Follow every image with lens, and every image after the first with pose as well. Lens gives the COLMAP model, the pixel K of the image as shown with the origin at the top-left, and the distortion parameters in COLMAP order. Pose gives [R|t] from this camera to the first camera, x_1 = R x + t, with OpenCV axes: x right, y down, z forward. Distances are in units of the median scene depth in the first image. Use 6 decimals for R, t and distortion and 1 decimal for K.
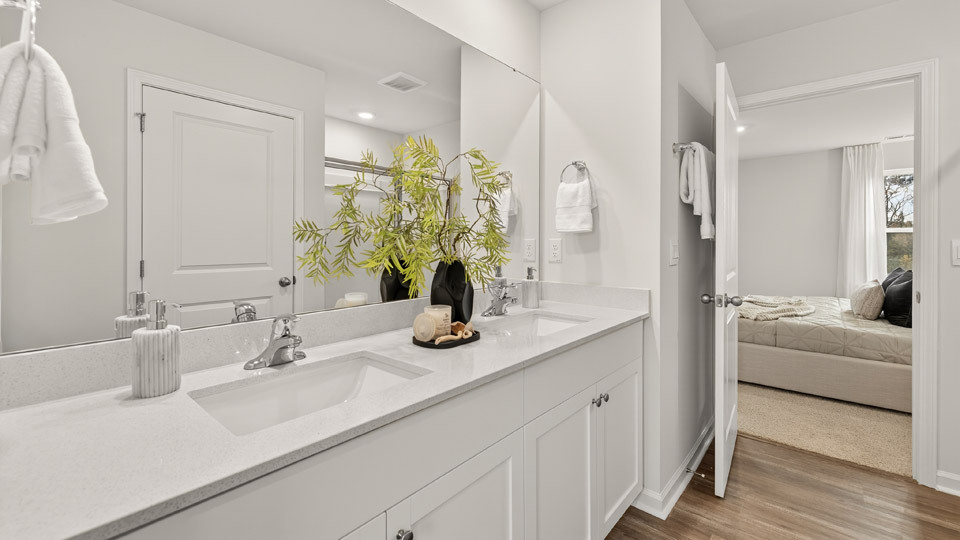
lens RADIAL K [[405.7, 0, 477.6], [0, 405.7, 245.1], [0, 0, 1]] dist [0.003009, -0.000193]
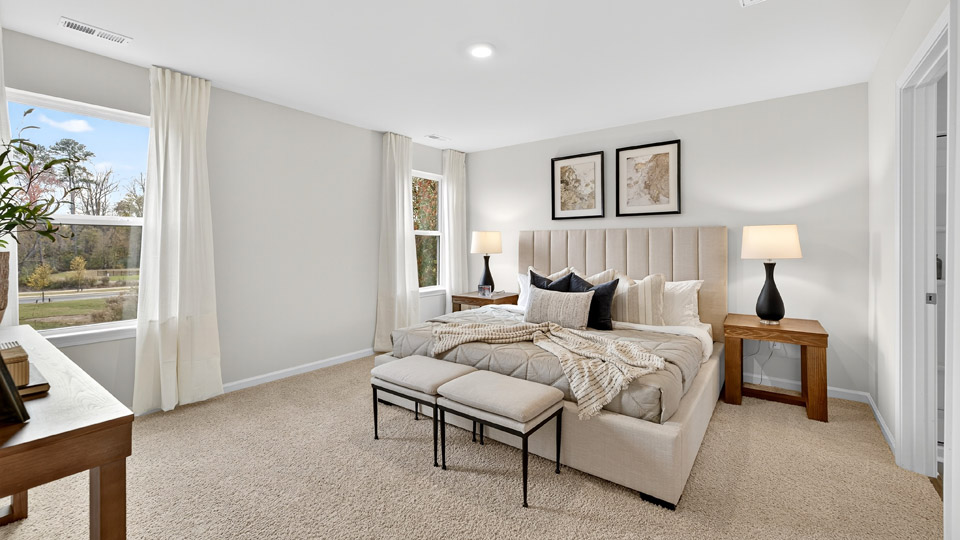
lens RADIAL K [[406.2, 0, 472.1], [0, 406.2, 251.2], [0, 0, 1]] dist [0.003187, 0.000194]
pose [[-0.050245, -0.018288, 0.998569, 0.065752], [0.003180, 0.999824, 0.018471, -0.013667], [-0.998732, 0.004104, -0.050178, 1.339472]]
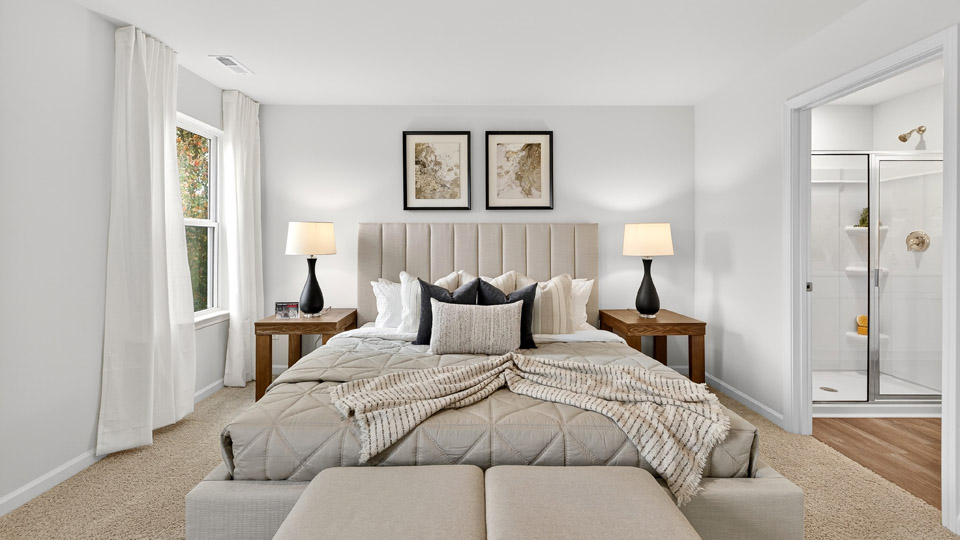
lens RADIAL K [[405.7, 0, 477.6], [0, 405.7, 245.1], [0, 0, 1]] dist [0.003009, -0.000193]
pose [[-0.663660, -0.009487, 0.747974, 0.494303], [0.000784, 0.999910, 0.013378, -0.014927], [-0.748034, 0.009465, -0.663593, 1.563924]]
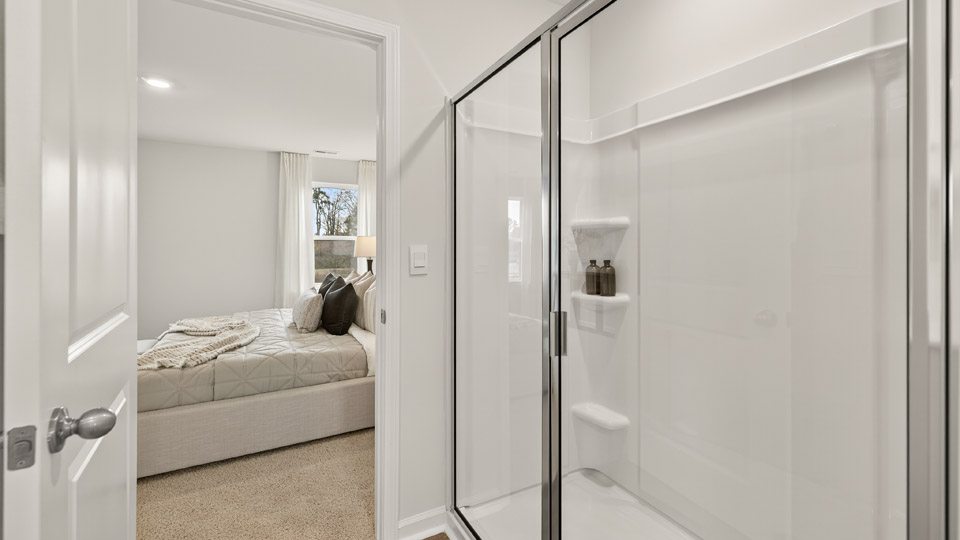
lens RADIAL K [[405.7, 0, 477.6], [0, 405.7, 245.1], [0, 0, 1]] dist [0.003009, -0.000193]
pose [[0.356634, 0.008841, 0.934202, 0.242444], [0.006998, 0.999902, -0.012134, -0.000651], [-0.934218, 0.010865, 0.356537, 0.326045]]
